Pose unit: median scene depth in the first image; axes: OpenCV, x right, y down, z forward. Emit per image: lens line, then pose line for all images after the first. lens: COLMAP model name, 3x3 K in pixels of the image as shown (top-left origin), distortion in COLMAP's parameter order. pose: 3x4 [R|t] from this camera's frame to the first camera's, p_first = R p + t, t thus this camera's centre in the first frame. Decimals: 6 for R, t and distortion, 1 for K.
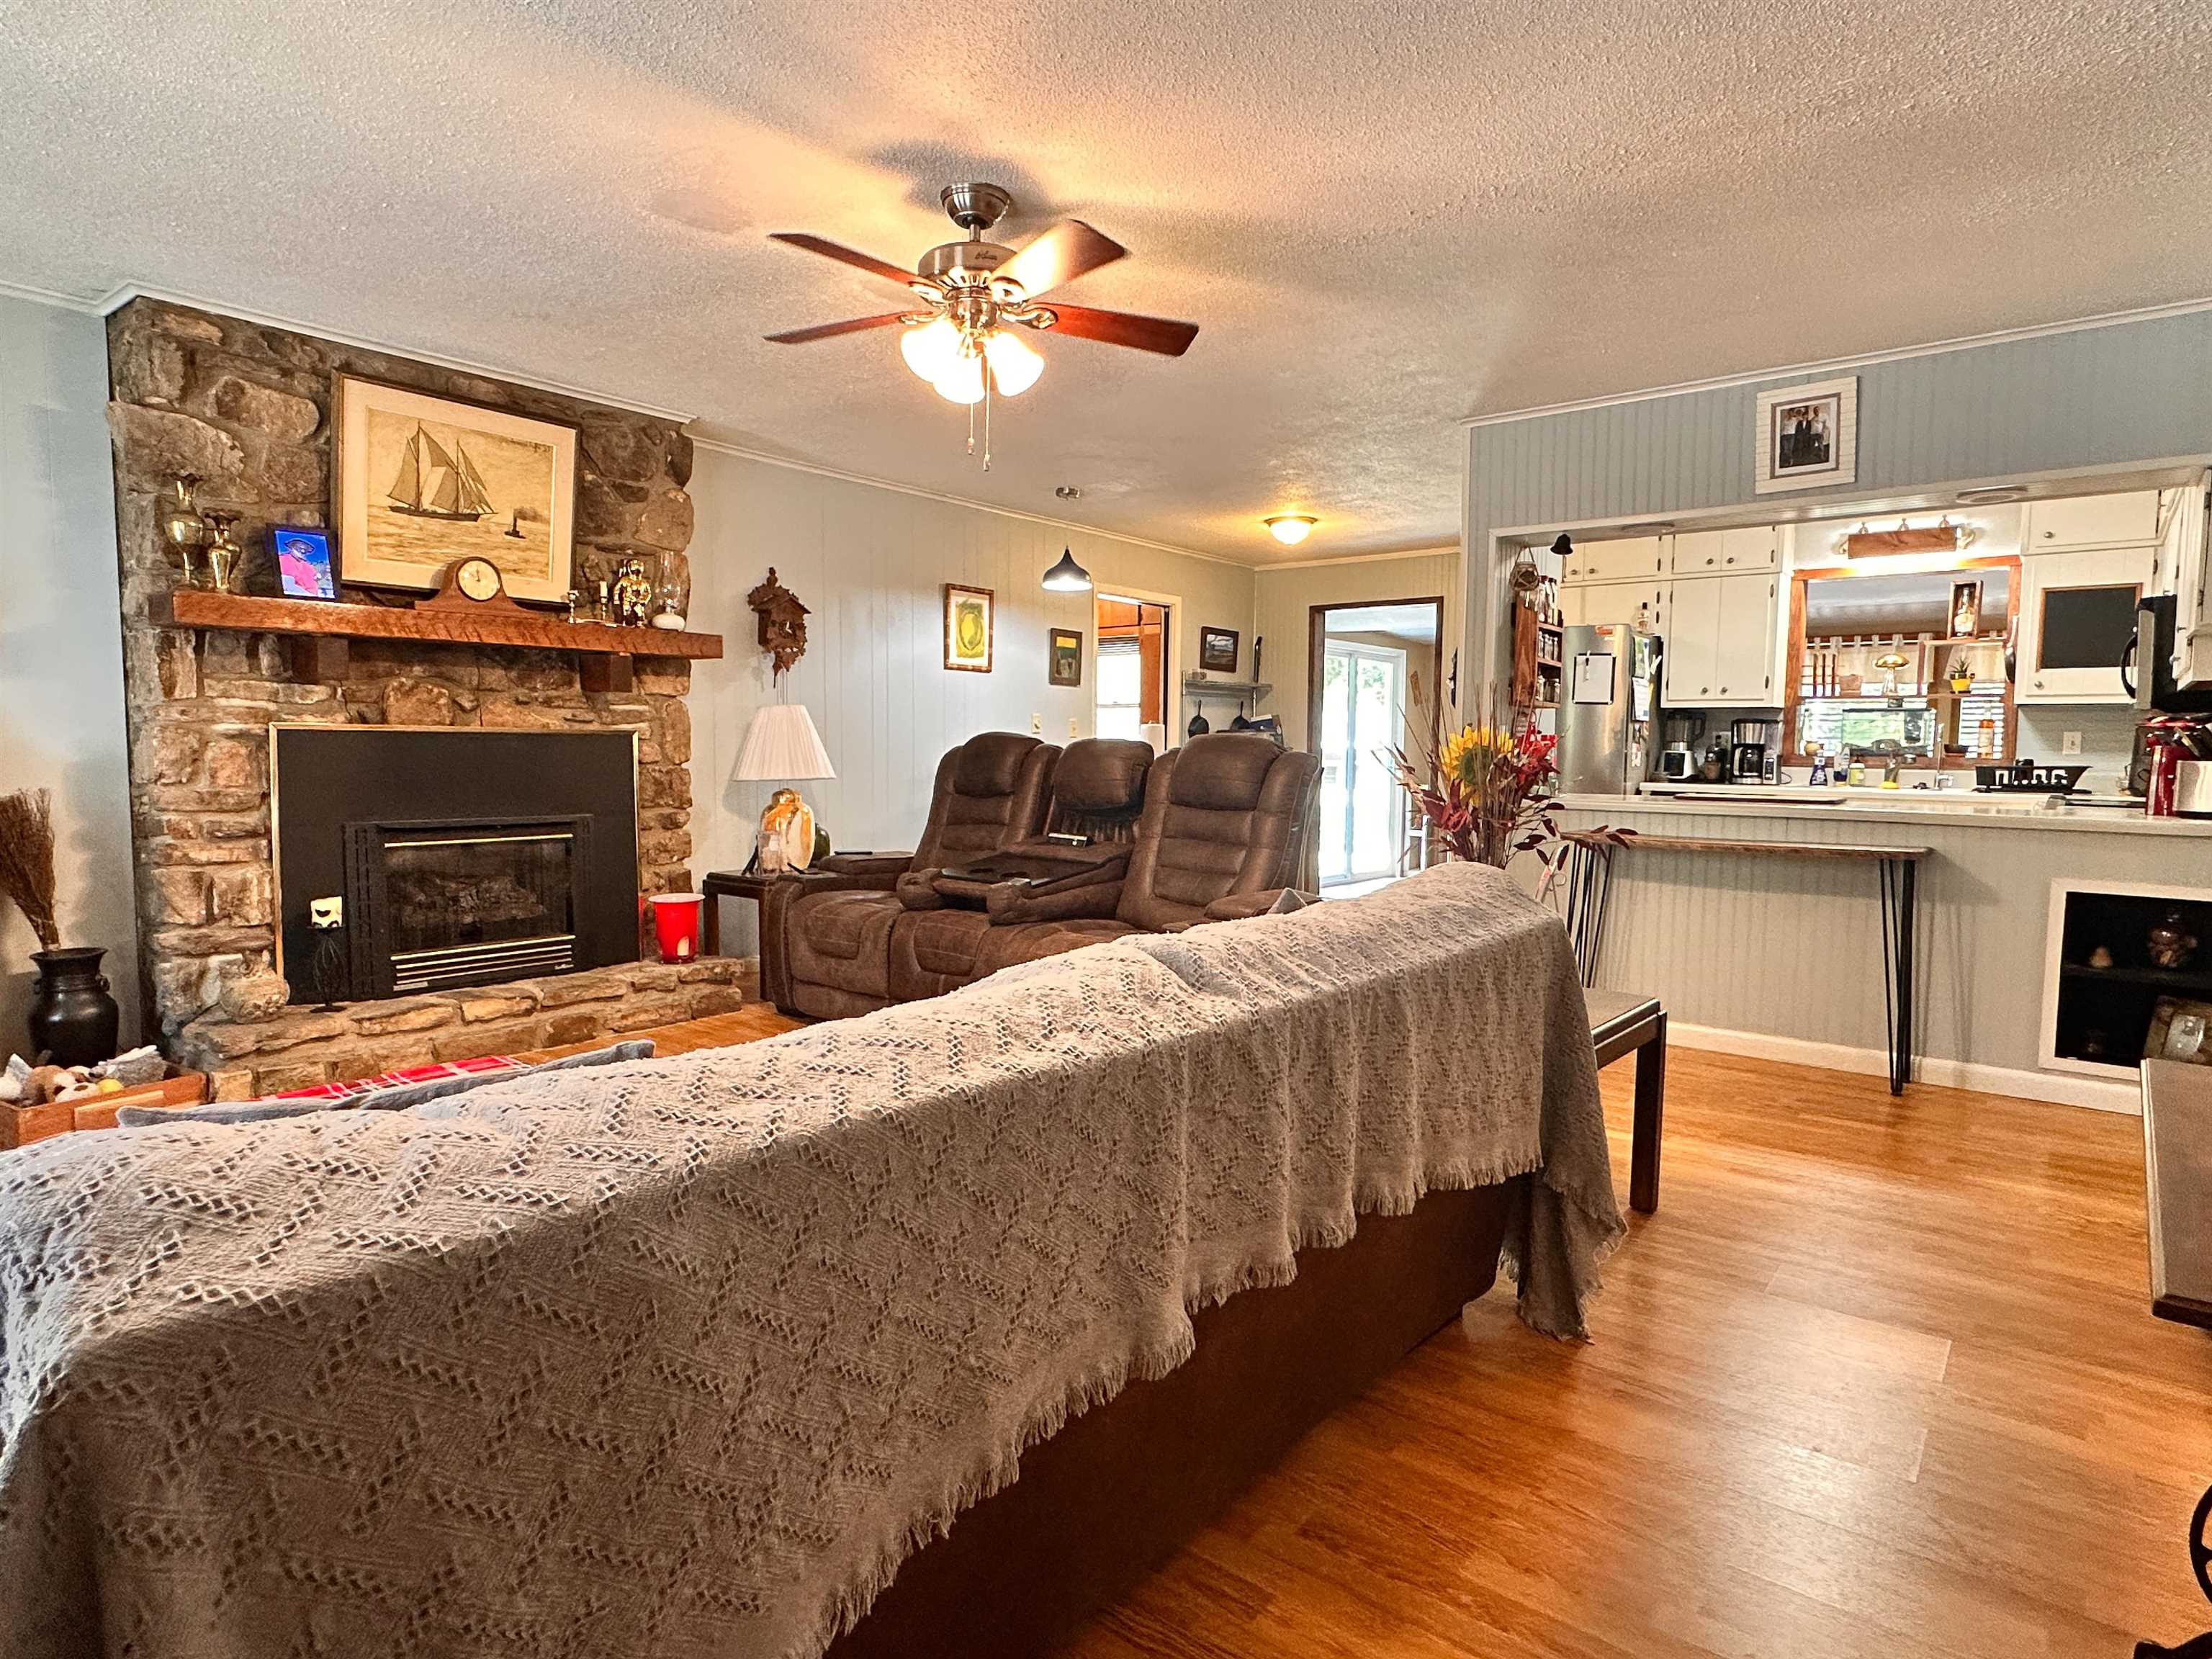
lens RADIAL K [[1216.3, 0, 1100.6], [0, 1216.3, 830.1], [0, 0, 1]] dist [-0.002989, -0.002976]
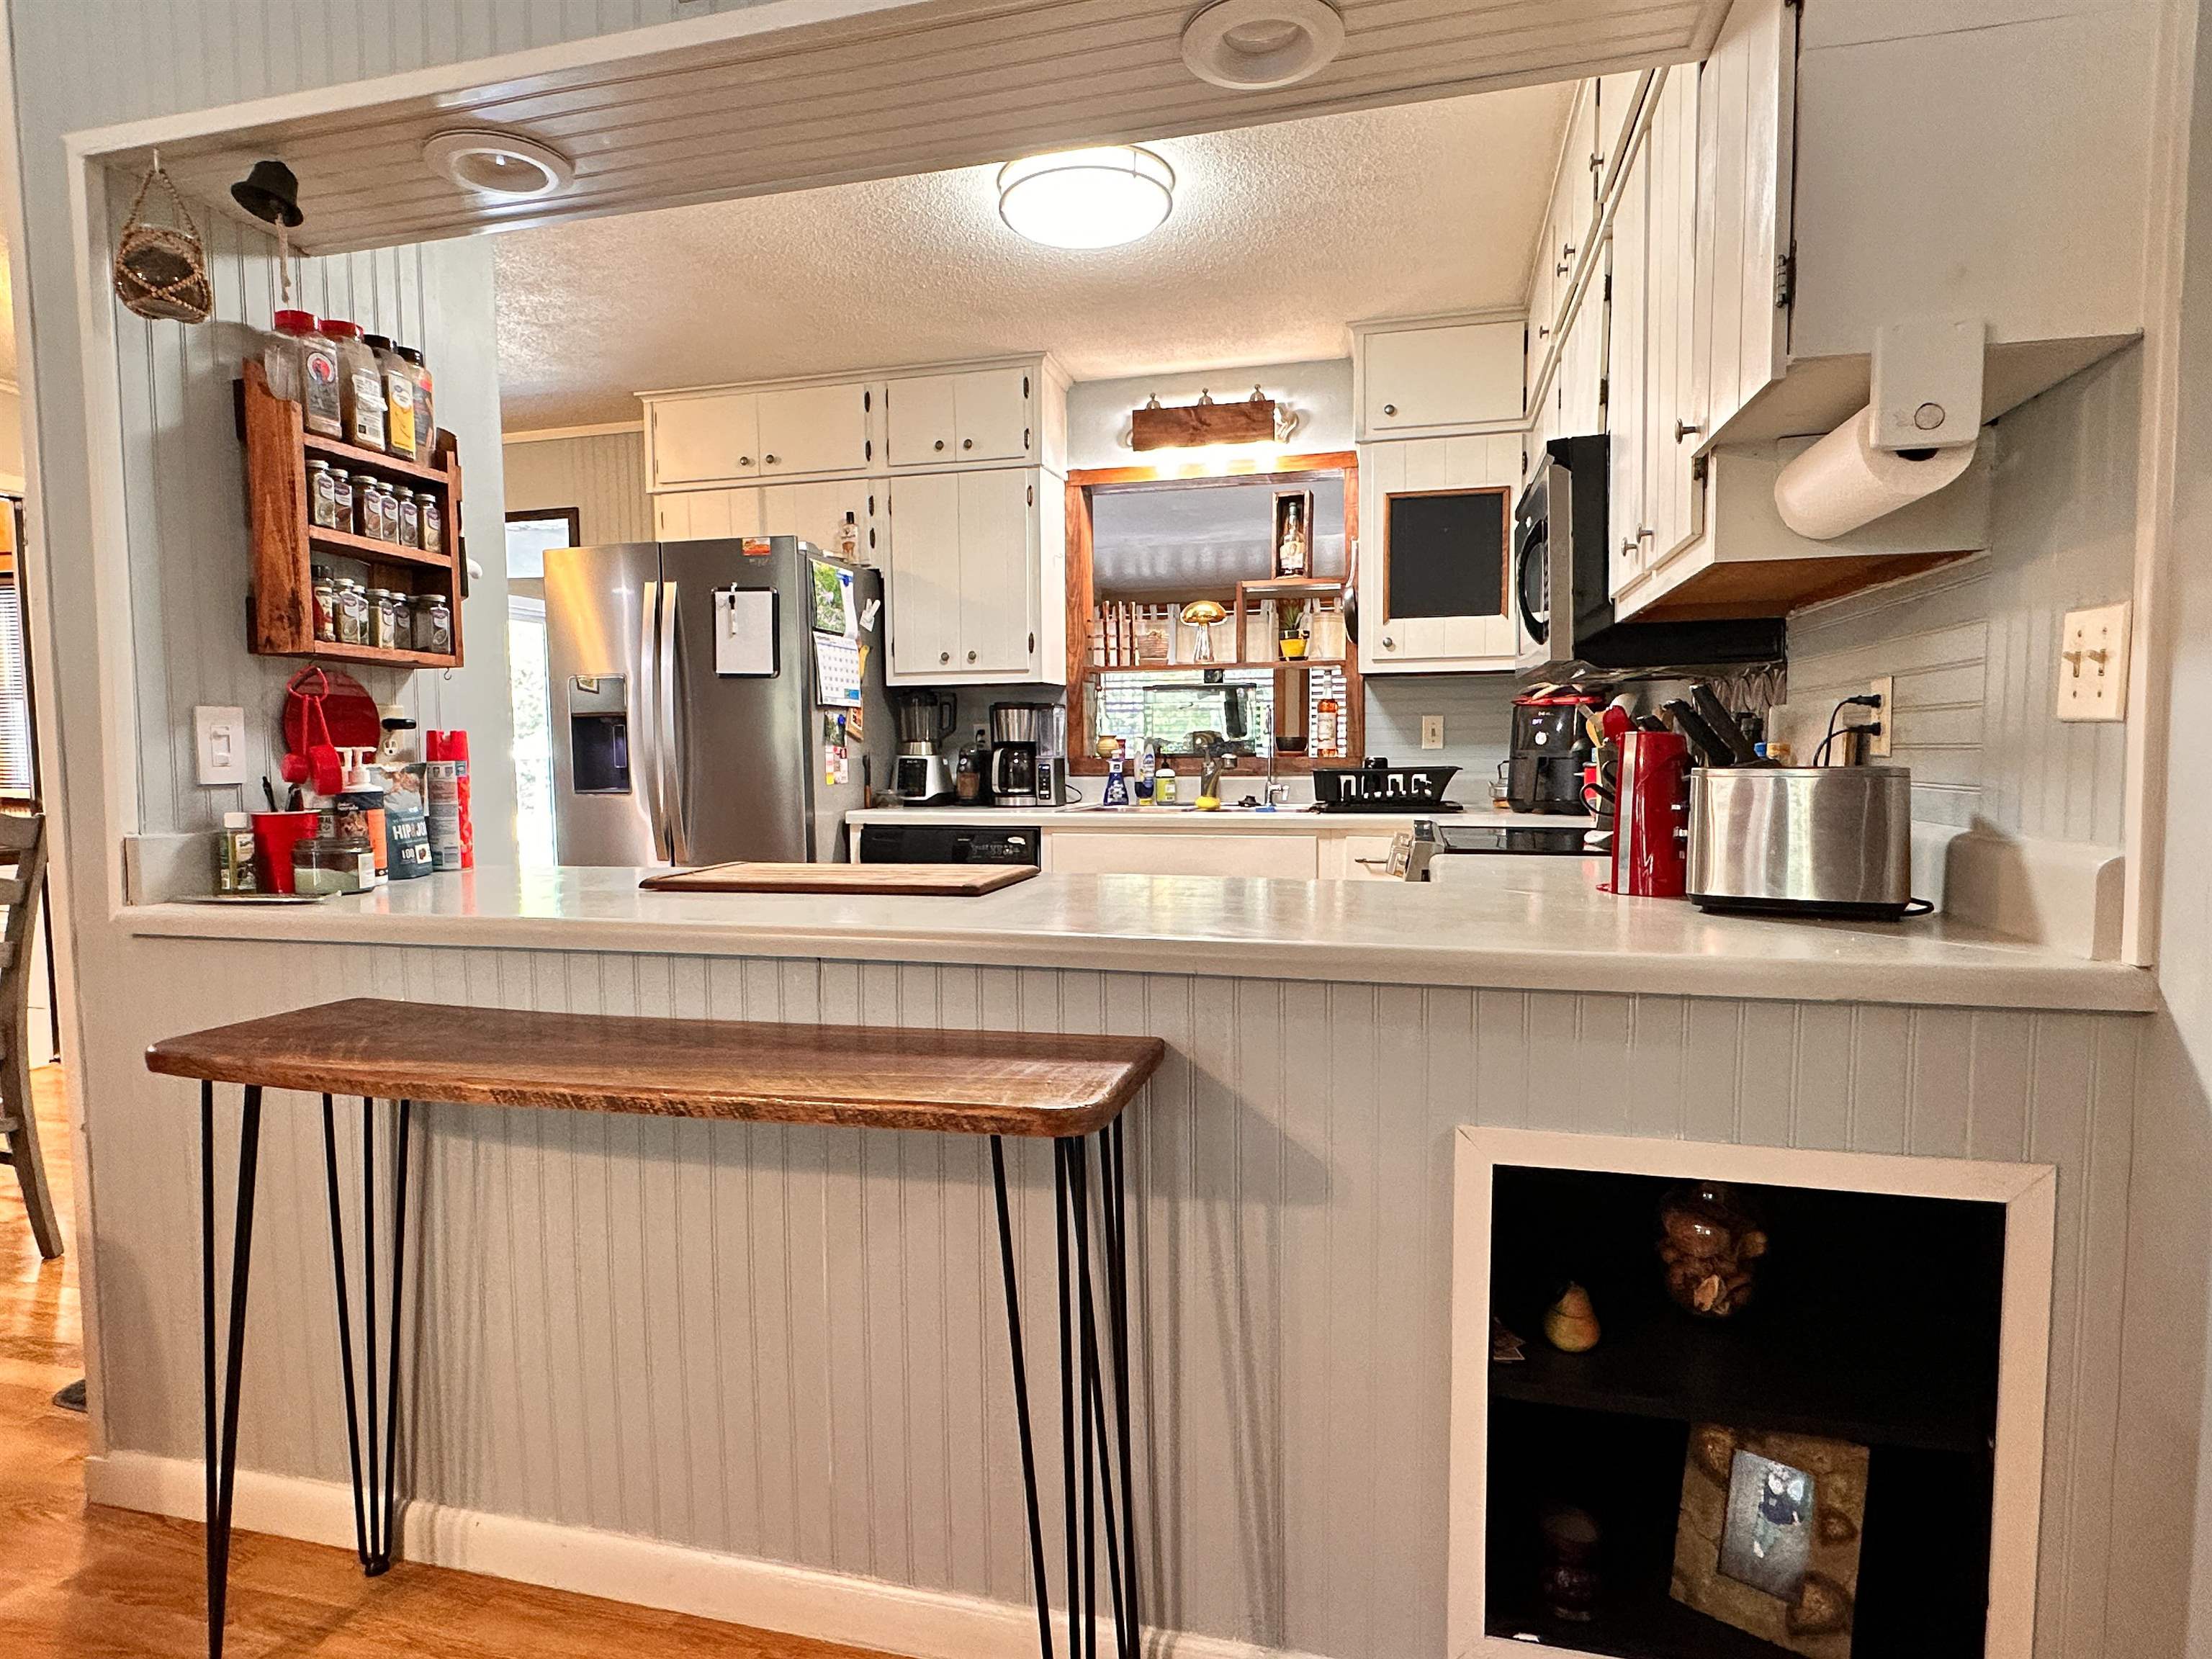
lens RADIAL K [[1216.3, 0, 1106.7], [0, 1216.3, 833.1], [0, 0, 1]] dist [-0.002989, -0.002976]
pose [[0.907905, -0.049394, 0.416256, 0.311812], [0.049463, 0.998719, 0.010627, -0.028261], [-0.416248, 0.010941, 0.909185, 0.407934]]
